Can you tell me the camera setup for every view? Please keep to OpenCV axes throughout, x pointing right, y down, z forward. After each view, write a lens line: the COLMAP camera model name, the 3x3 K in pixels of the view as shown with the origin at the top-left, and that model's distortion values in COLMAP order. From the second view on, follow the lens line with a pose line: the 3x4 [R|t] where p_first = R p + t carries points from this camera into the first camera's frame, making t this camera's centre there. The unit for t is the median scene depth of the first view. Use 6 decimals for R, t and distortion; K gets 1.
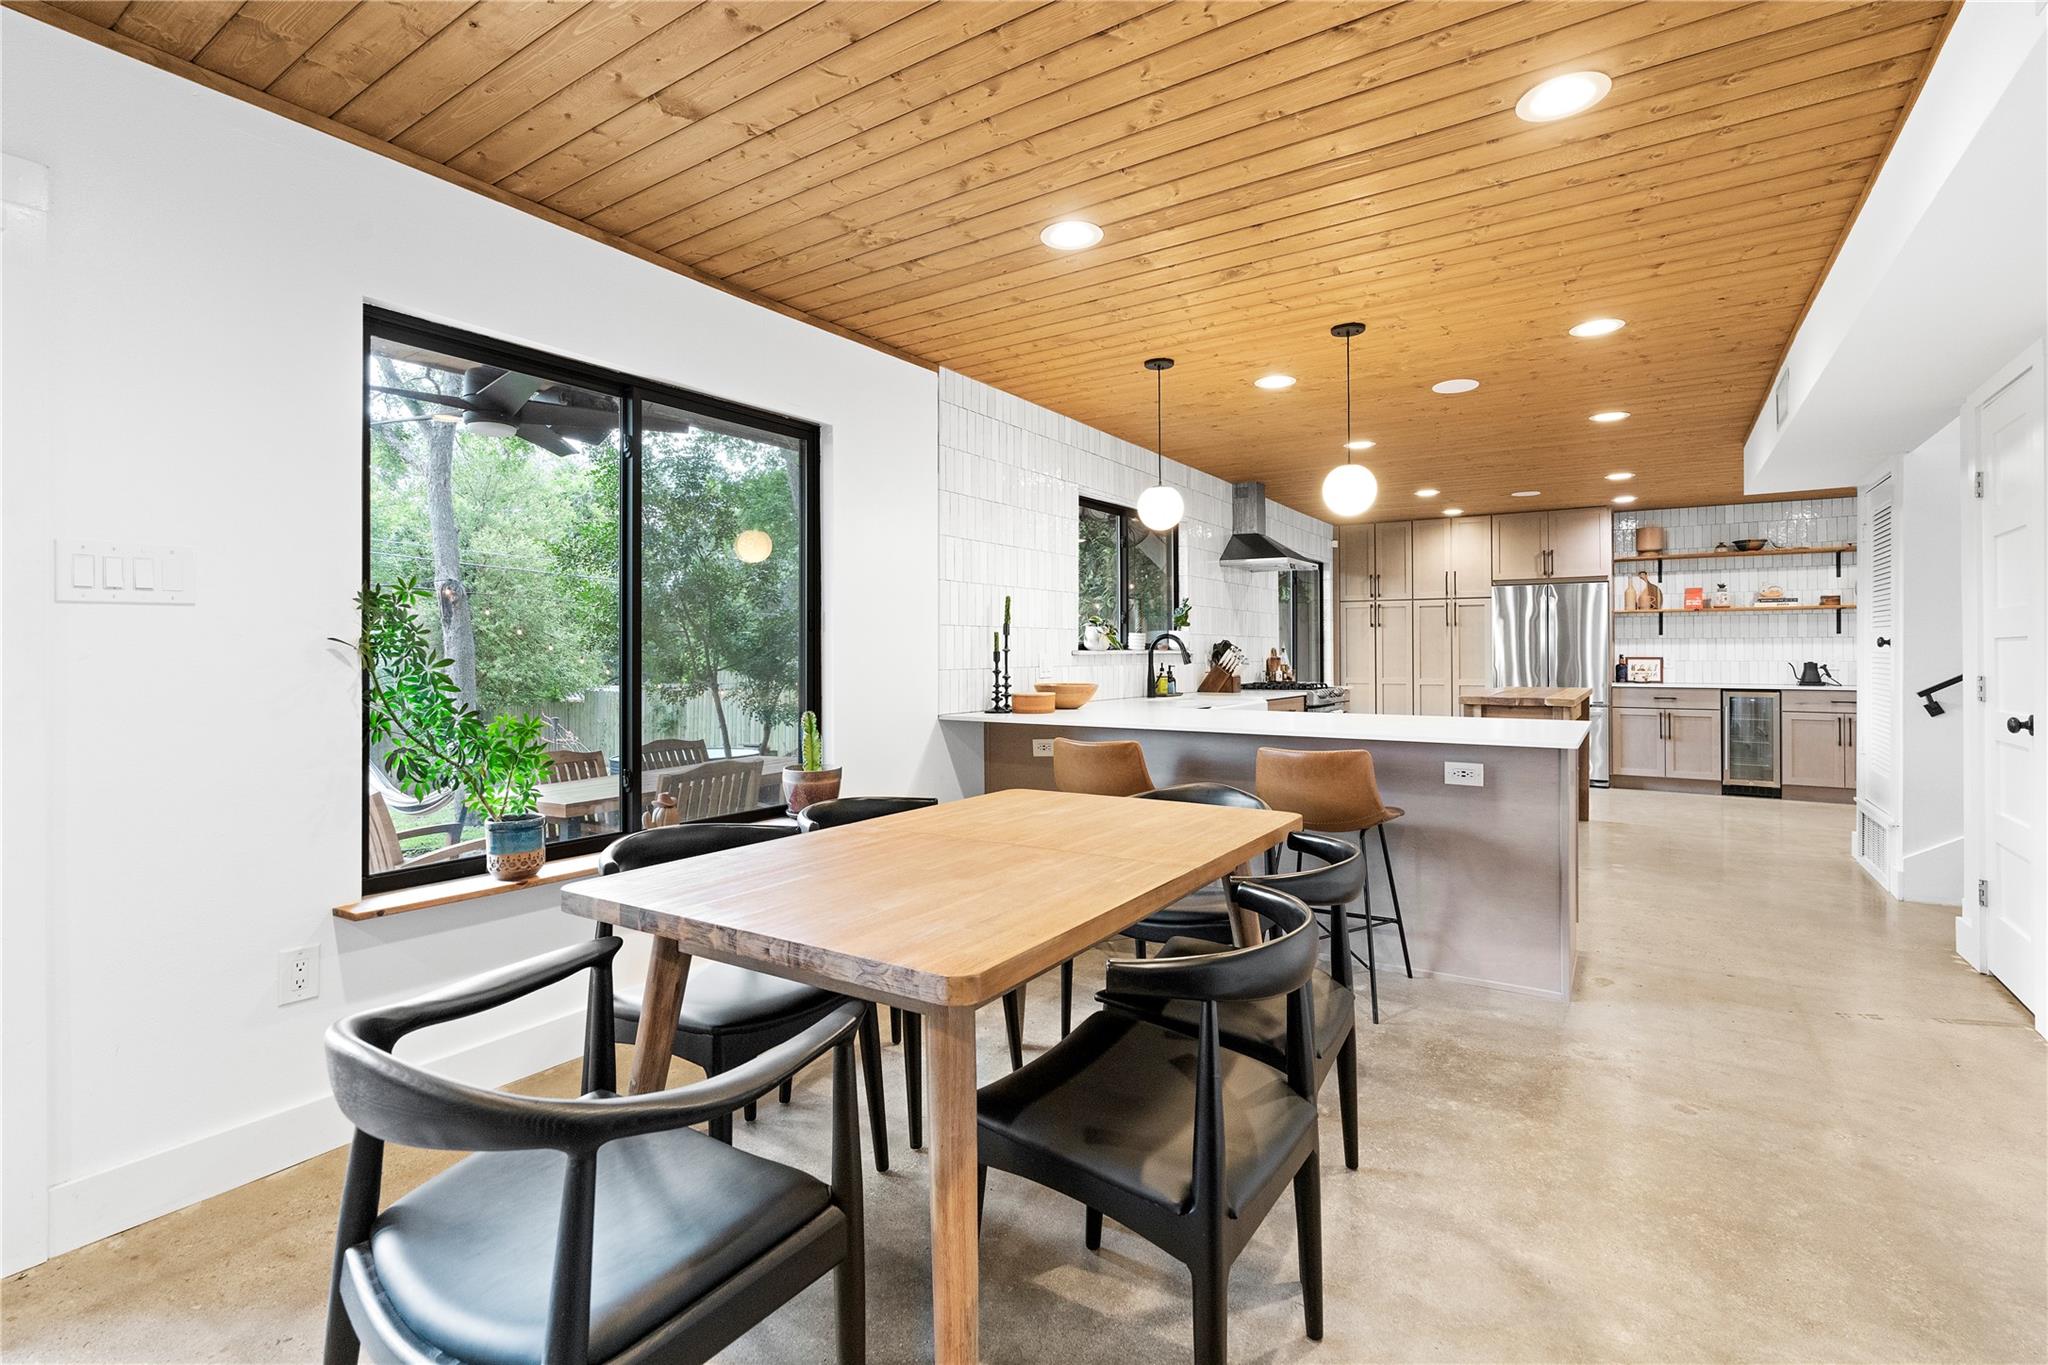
lens RADIAL K [[941.1, 0, 1029.1], [0, 941.1, 651.9], [0, 0, 1]] dist [-0.003684, 0.001795]
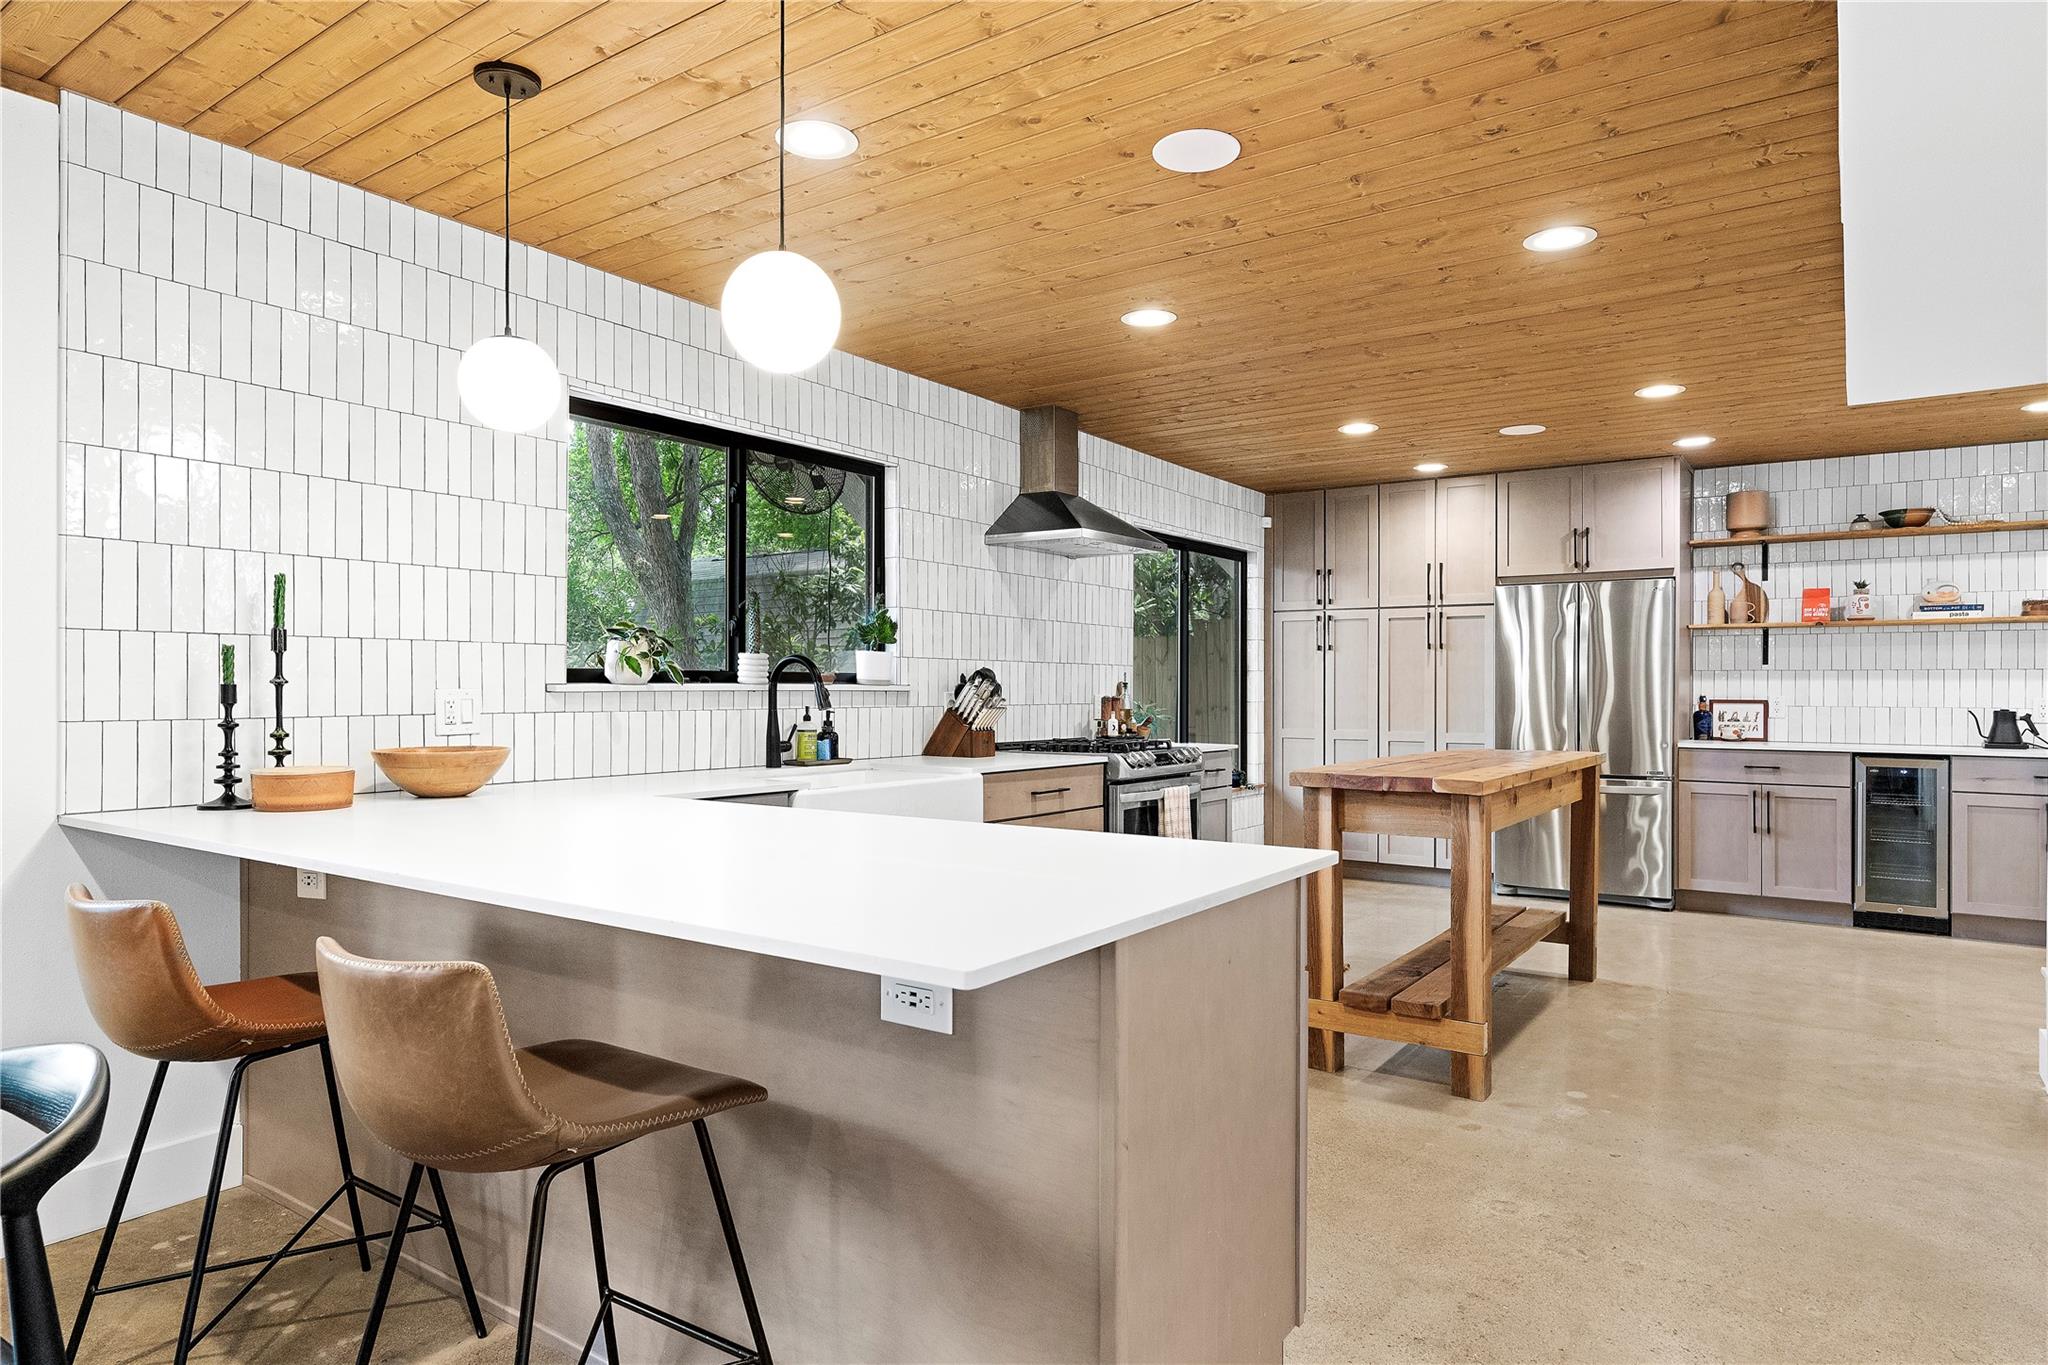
lens RADIAL K [[1193.7, 0, 1033.1], [0, 1193.7, 688.7], [0, 0, 1]] dist [0.001497, 0.001512]
pose [[0.999727, 0.004876, -0.022867, 0.217538], [-0.004855, 0.999988, 0.000982, -0.000303], [0.022871, -0.000871, 0.999738, 0.209404]]
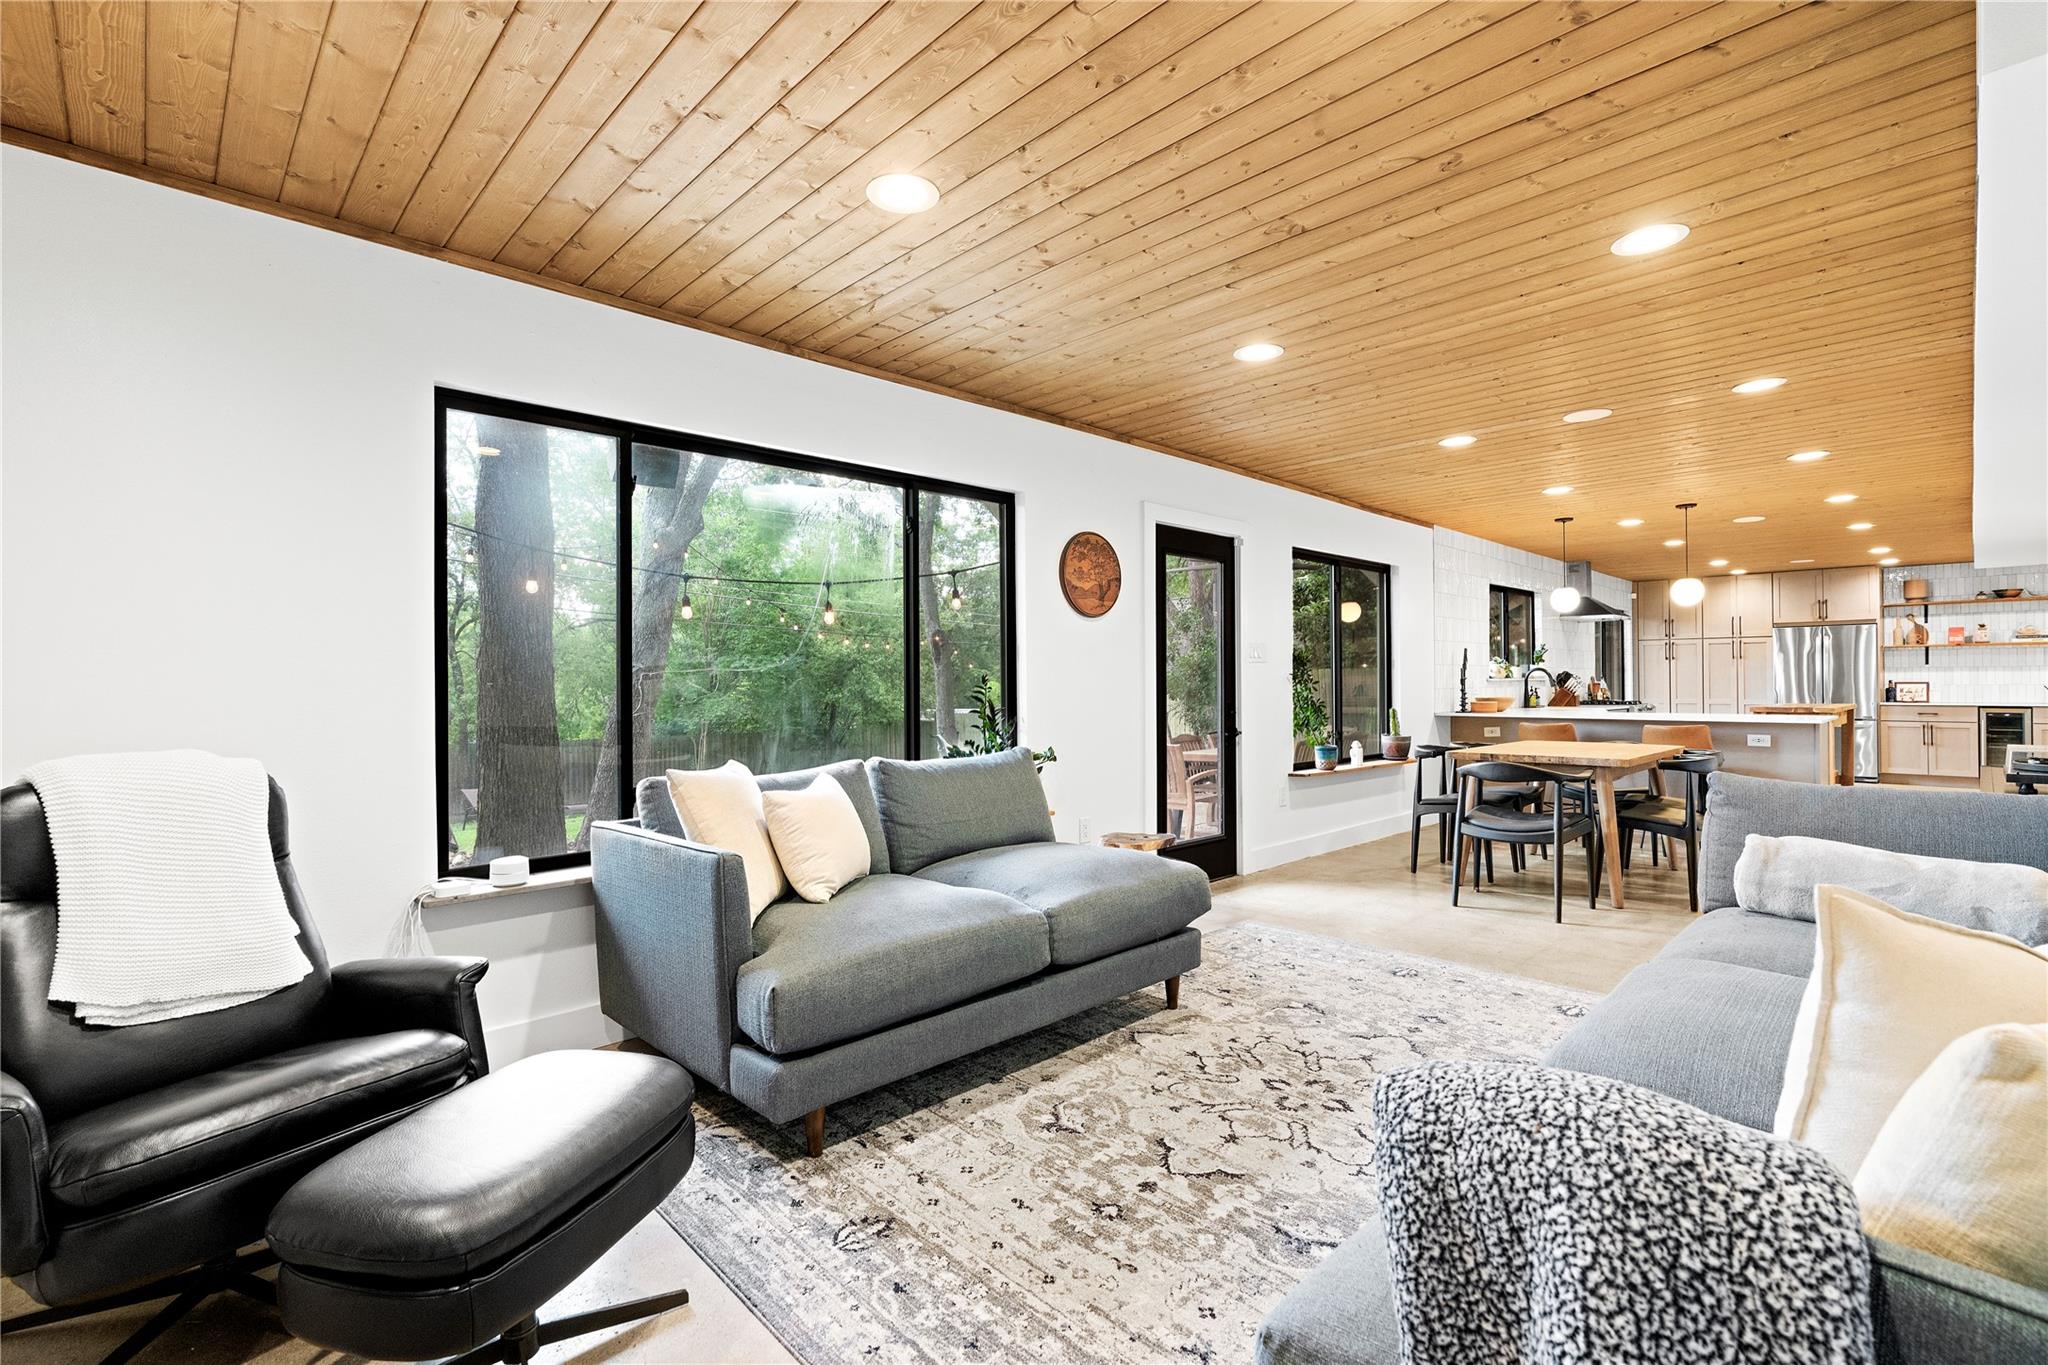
lens RADIAL K [[941.1, 0, 1019.2], [0, 941.1, 680.0], [0, 0, 1]] dist [-0.003684, 0.001795]
pose [[0.976532, -0.003352, -0.215347, -0.261770], [0.003030, 0.999994, -0.001824, 0.001620], [0.215351, 0.001128, 0.976536, -0.524063]]
